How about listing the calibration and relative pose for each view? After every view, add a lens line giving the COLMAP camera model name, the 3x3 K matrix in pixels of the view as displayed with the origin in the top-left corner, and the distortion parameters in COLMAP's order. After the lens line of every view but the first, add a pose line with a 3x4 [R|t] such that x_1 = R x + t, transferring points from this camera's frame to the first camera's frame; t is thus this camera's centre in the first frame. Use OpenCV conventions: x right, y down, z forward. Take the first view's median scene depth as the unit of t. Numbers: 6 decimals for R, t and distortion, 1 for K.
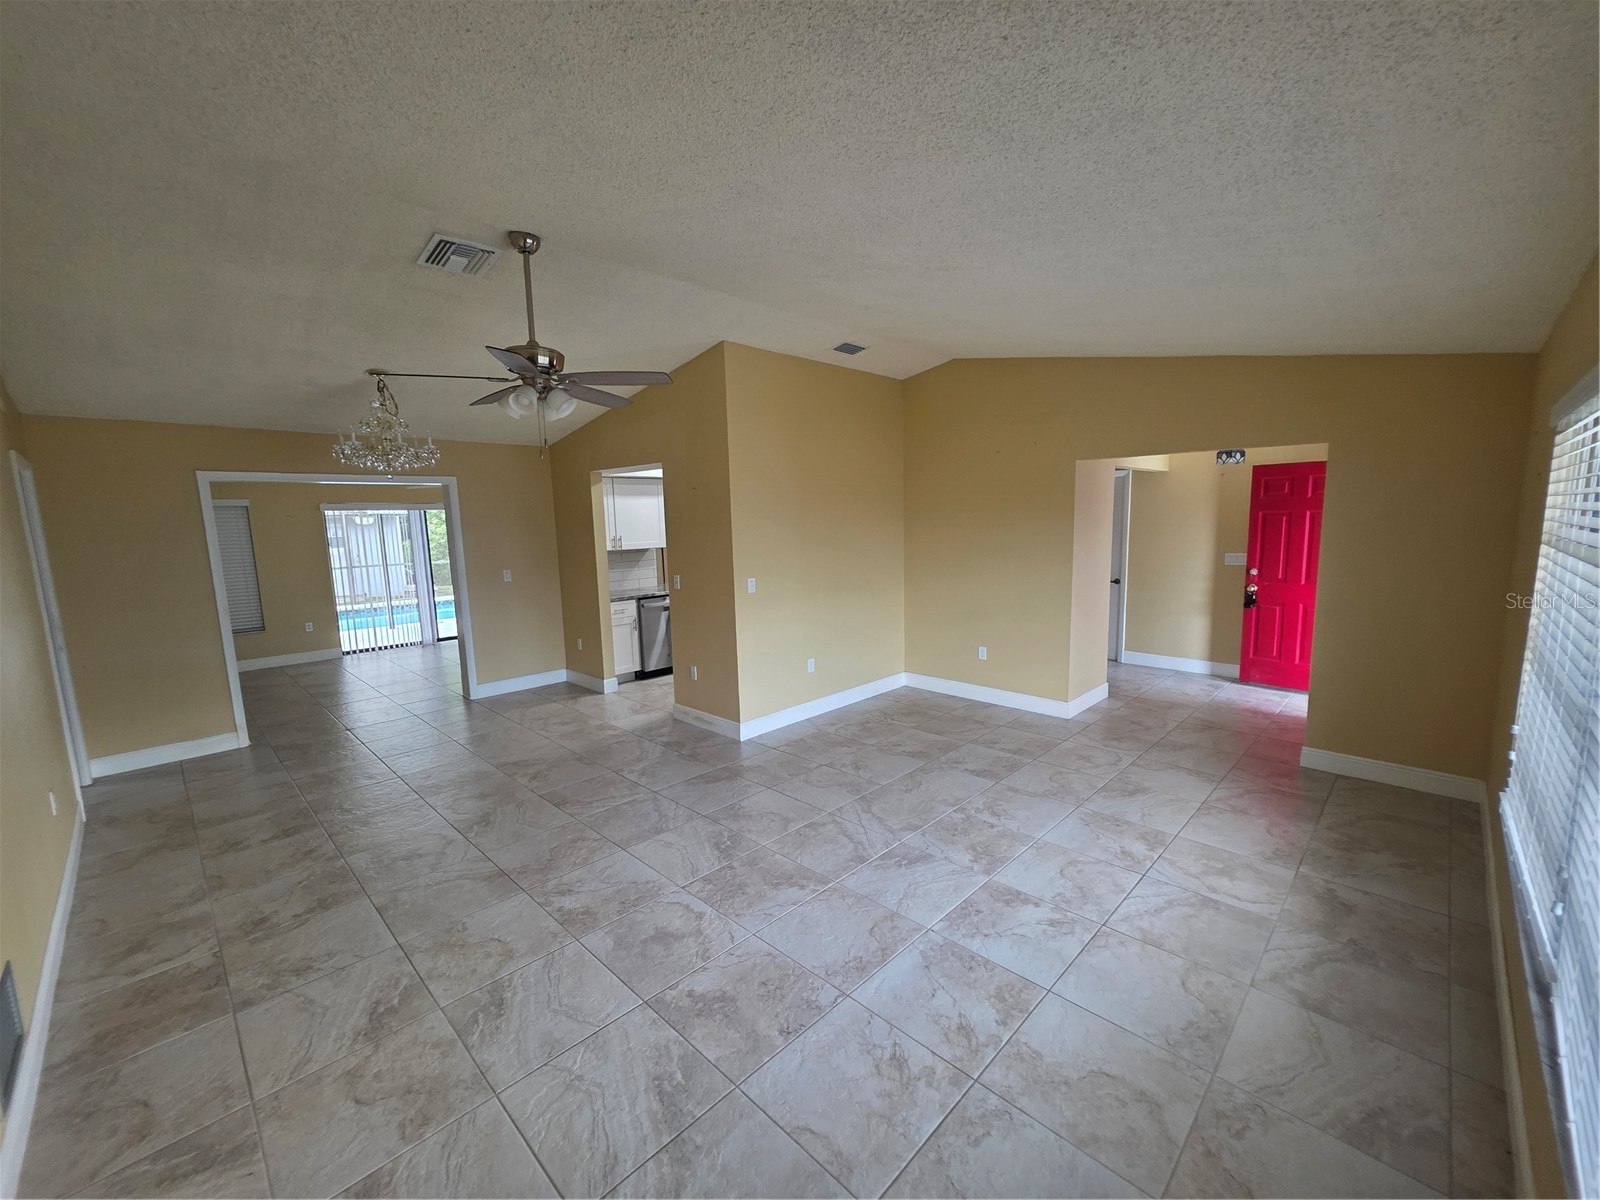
lens RADIAL K [[650.4, 0, 804.2], [0, 650.4, 605.7], [0, 0, 1]] dist [0.000103, -0.000131]
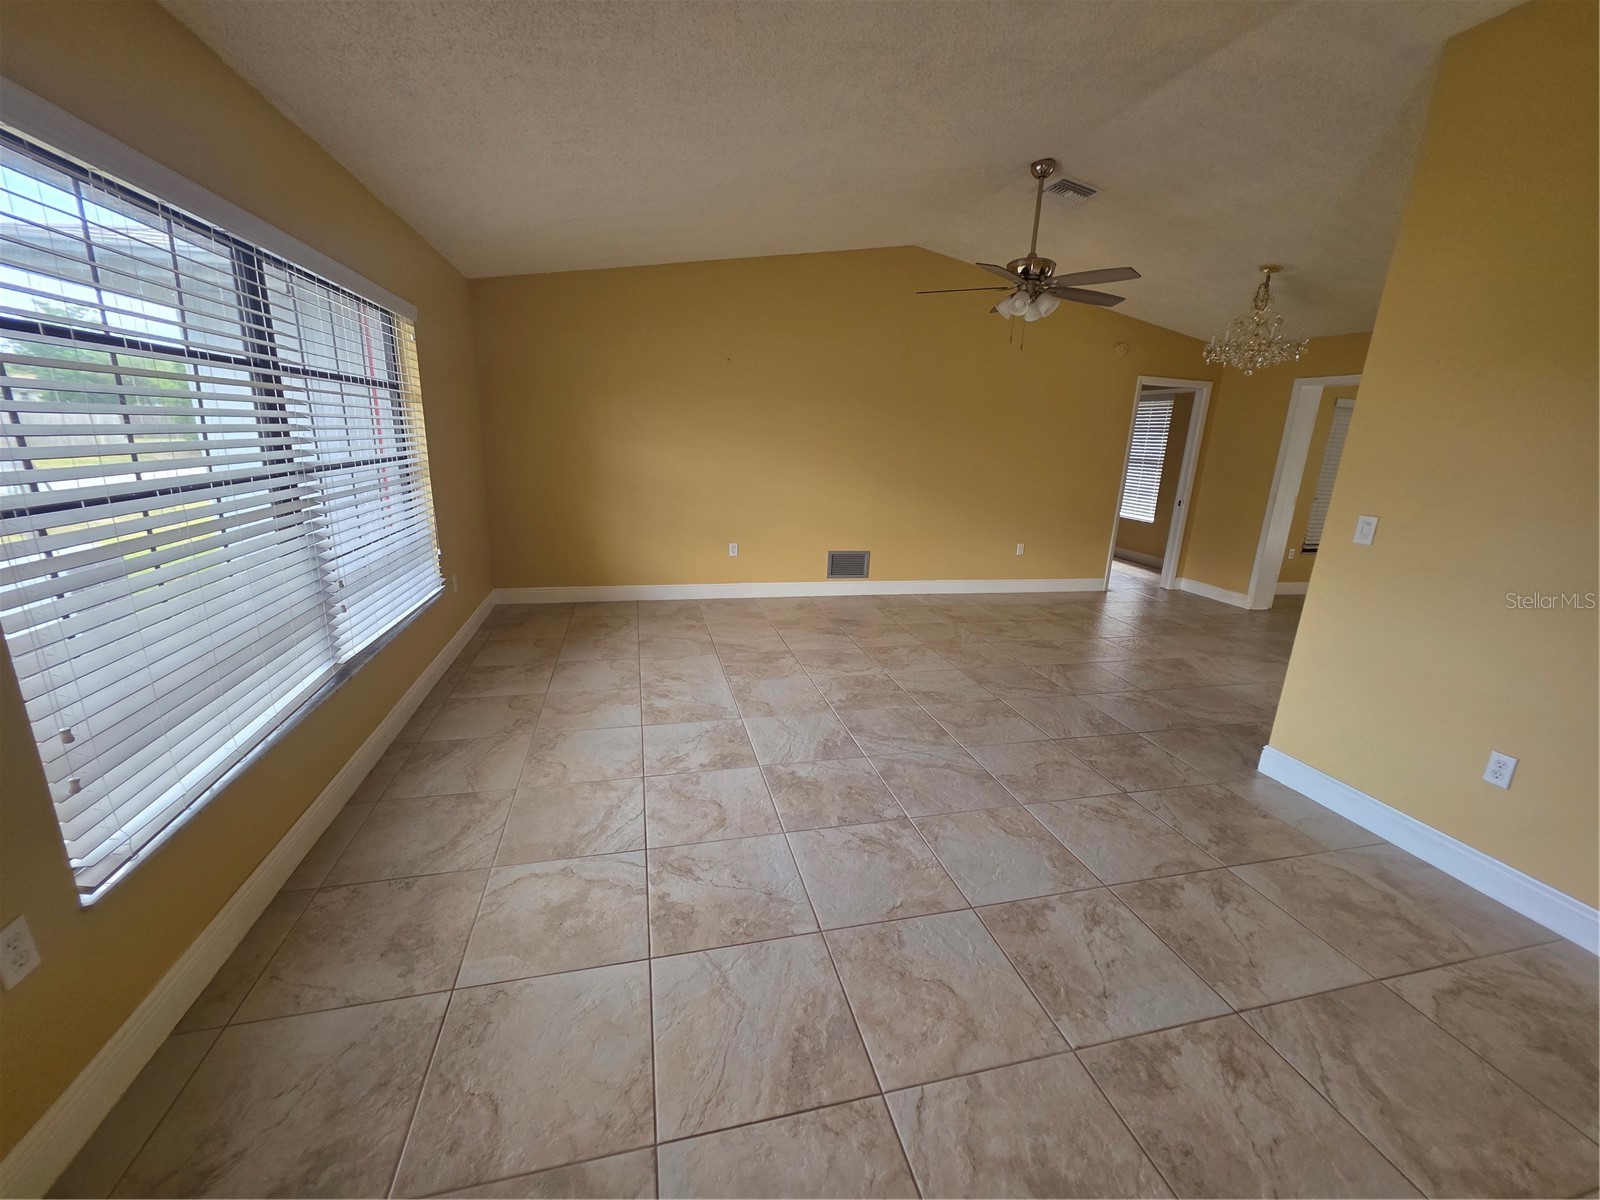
lens RADIAL K [[650.4, 0, 804.2], [0, 650.4, 605.7], [0, 0, 1]] dist [0.000103, -0.000131]
pose [[-0.519565, 0.219055, -0.825874, 1.002218], [-0.147625, 0.929027, 0.339287, -0.141424], [0.841581, 0.298201, -0.450352, 1.425947]]
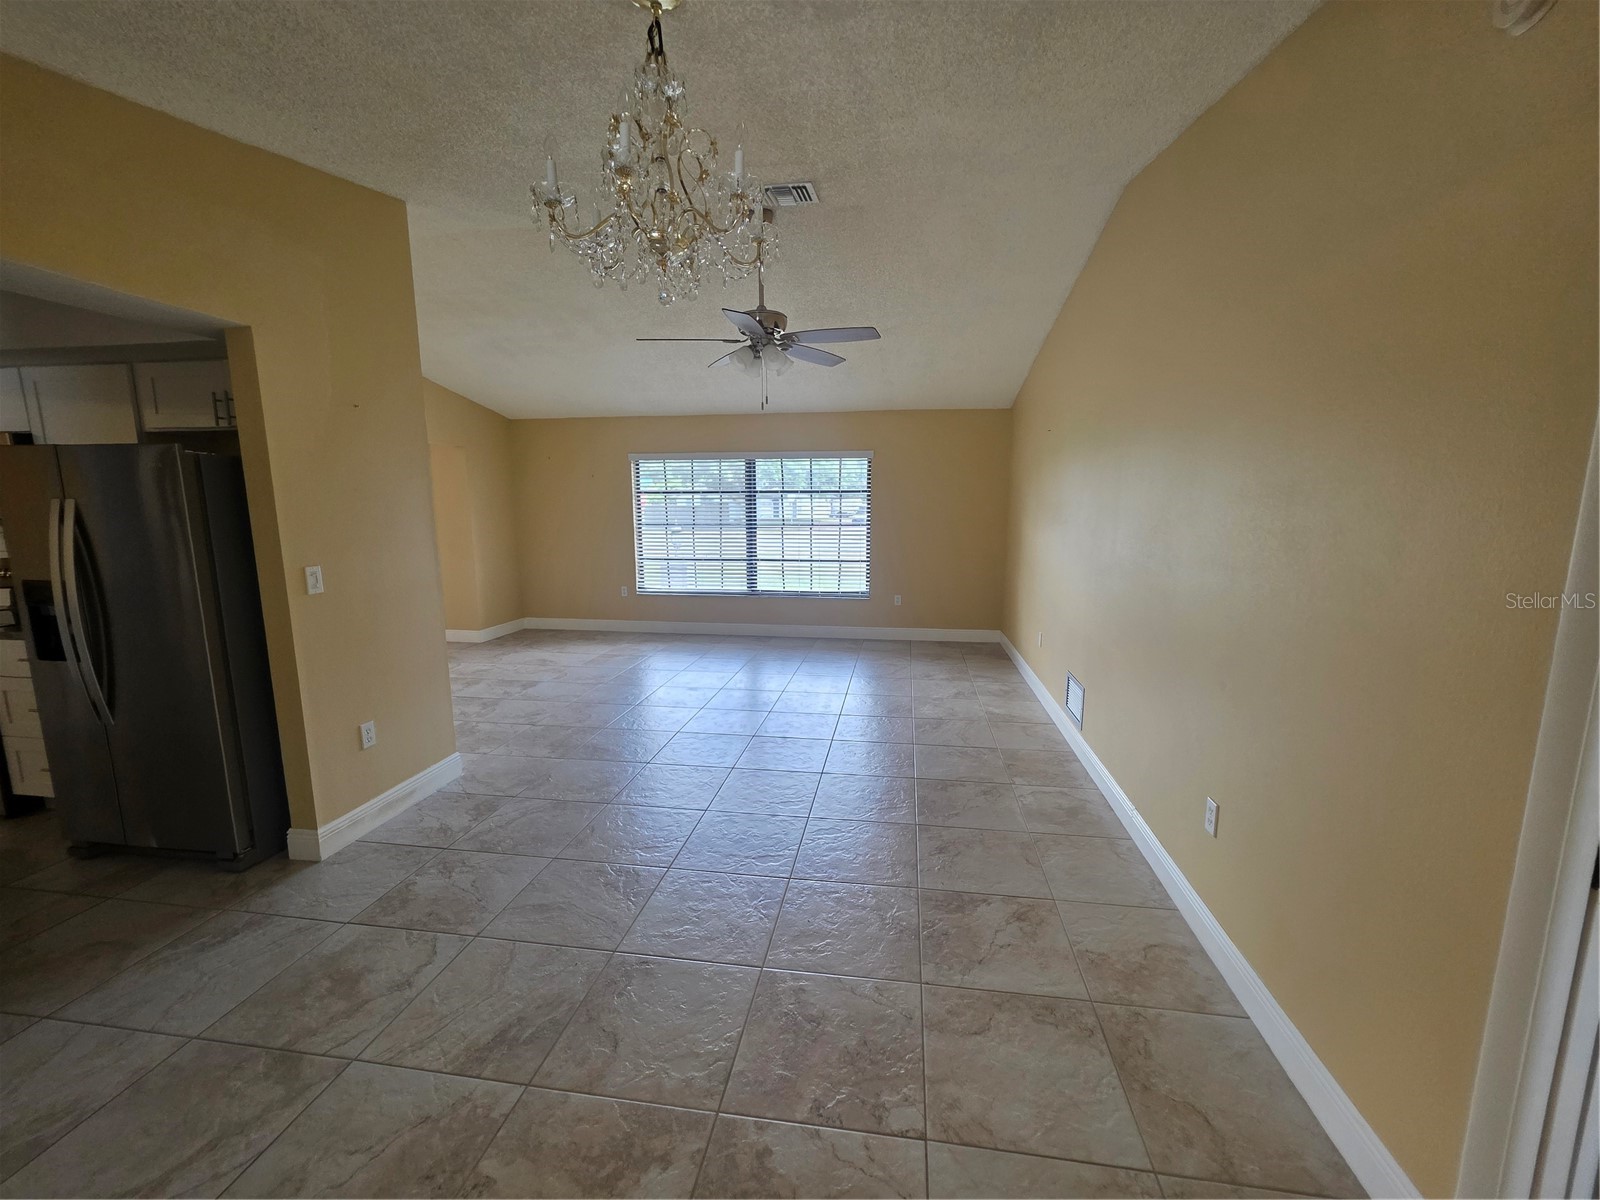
lens RADIAL K [[642.0, 0, 806.5], [0, 642.0, 602.3], [0, 0, 1]] dist [-0.000415, 0.000079]
pose [[-0.580560, -0.101815, 0.807827, -1.454596], [0.127982, 0.968407, 0.214030, -0.138098], [-0.804097, 0.227644, -0.549187, 1.710881]]
